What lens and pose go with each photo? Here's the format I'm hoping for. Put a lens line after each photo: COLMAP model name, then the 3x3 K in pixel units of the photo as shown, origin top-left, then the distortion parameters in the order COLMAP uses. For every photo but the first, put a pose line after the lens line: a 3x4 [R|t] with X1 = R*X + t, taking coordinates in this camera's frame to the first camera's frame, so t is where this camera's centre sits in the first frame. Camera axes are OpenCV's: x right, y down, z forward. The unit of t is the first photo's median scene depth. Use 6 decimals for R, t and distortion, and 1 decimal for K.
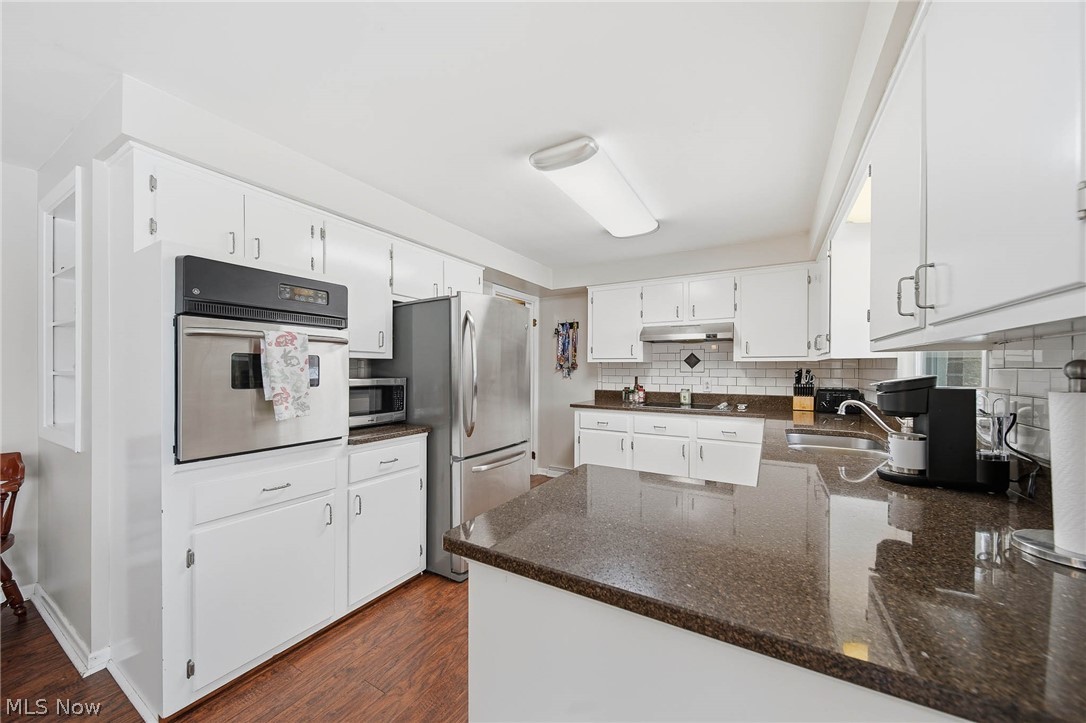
lens RADIAL K [[391.2, 0, 541.9], [0, 391.2, 365.1], [0, 0, 1]] dist [0.000029, 0.000003]
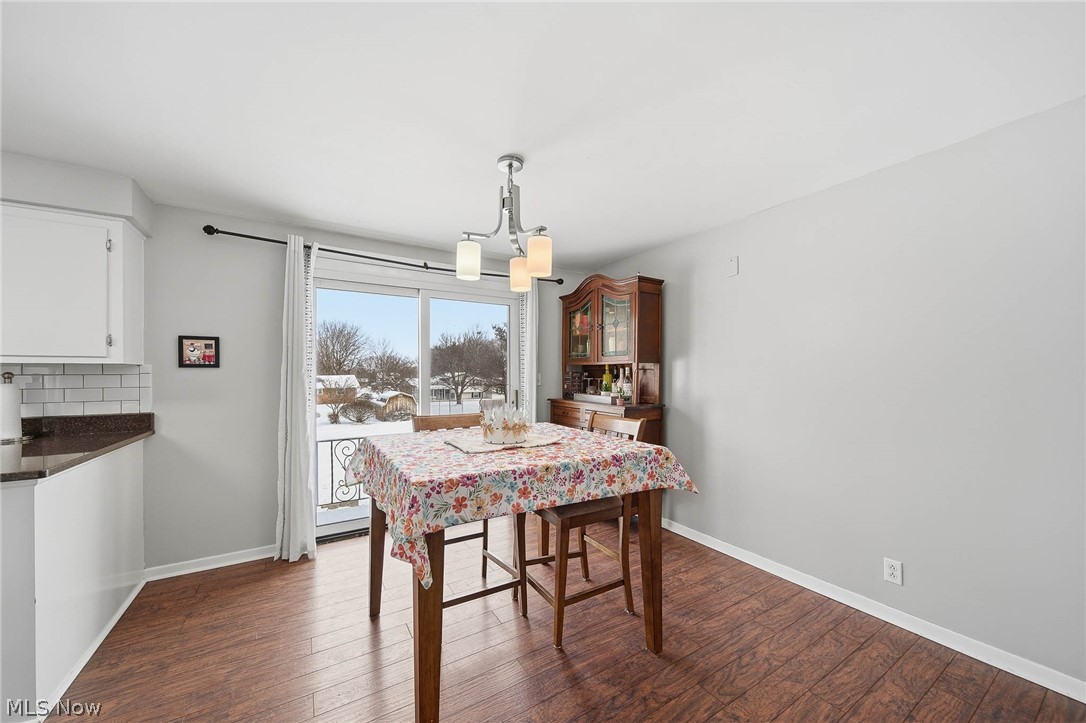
lens RADIAL K [[388.4, 0, 545.6], [0, 388.4, 377.0], [0, 0, 1]] dist [-0.011258, 0.000208]
pose [[-0.888466, -0.001522, 0.458939, -0.782811], [-0.003466, 0.999988, -0.003395, 0.004416], [-0.458929, -0.004607, -0.888461, 0.381799]]
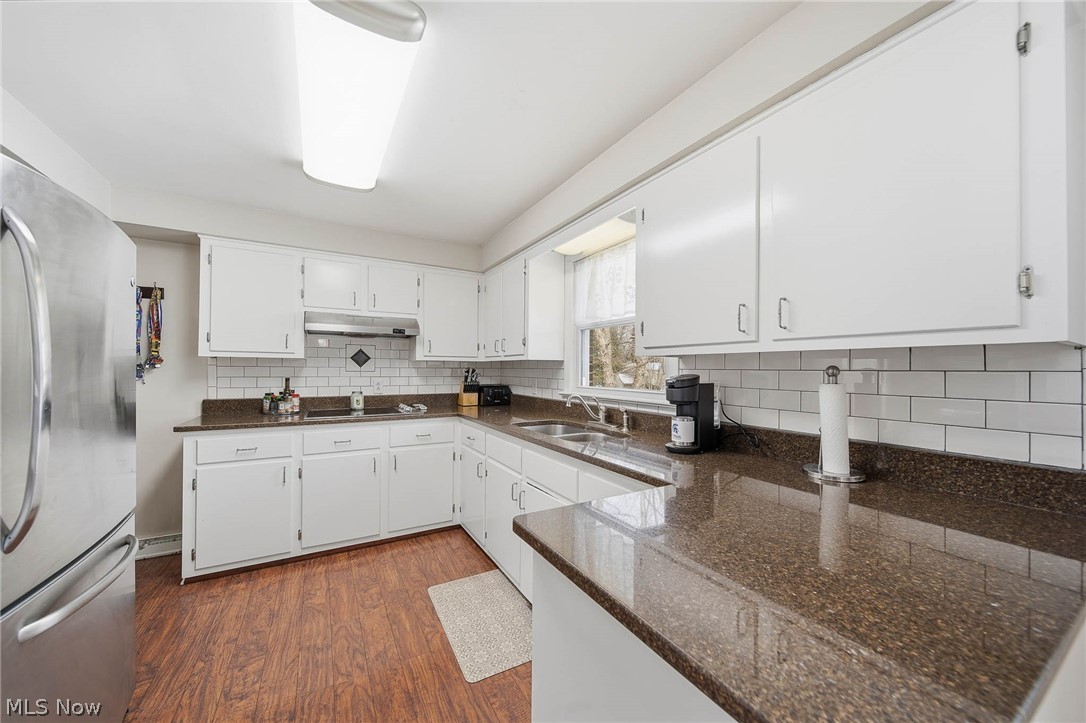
lens RADIAL K [[387.3, 0, 541.3], [0, 387.3, 363.2], [0, 0, 1]] dist [-0.001799, -0.000093]
pose [[0.496255, 0.014345, 0.868059, -0.191415], [-0.013904, 0.999867, -0.008575, 0.002085], [-0.868066, -0.007814, 0.496388, 0.292862]]
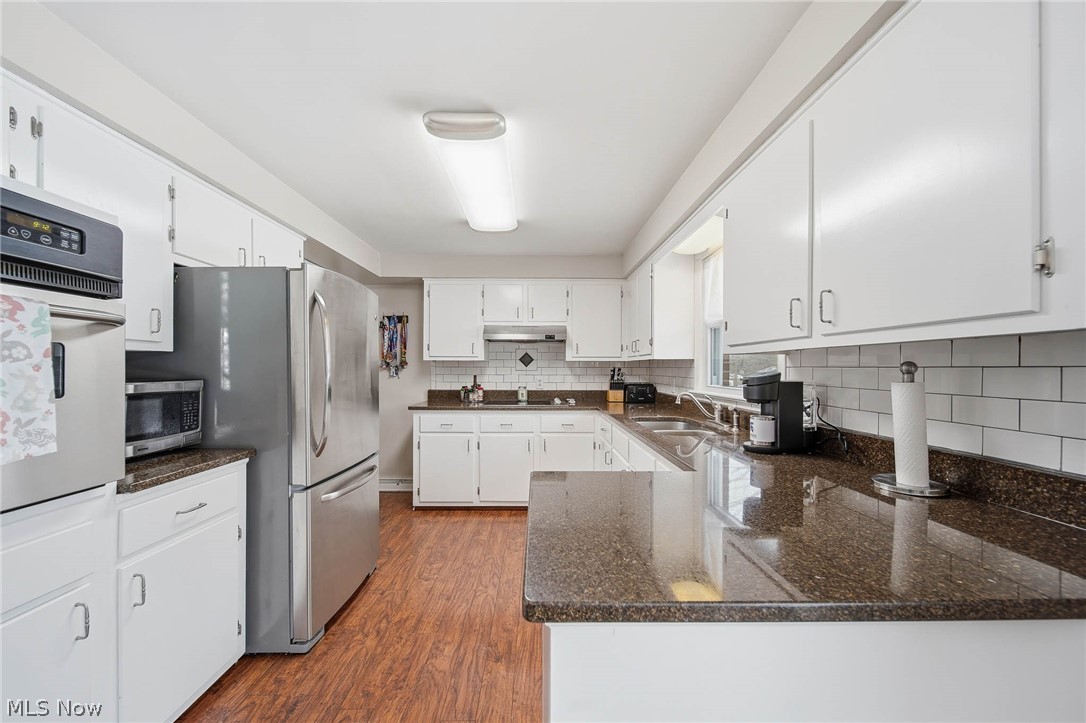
lens RADIAL K [[387.3, 0, 541.3], [0, 387.3, 363.2], [0, 0, 1]] dist [-0.001799, -0.000093]
pose [[0.855683, 0.006549, 0.517459, -0.153991], [-0.005634, 0.999979, -0.003340, 0.001630], [-0.517470, -0.000058, 0.855701, 0.100497]]
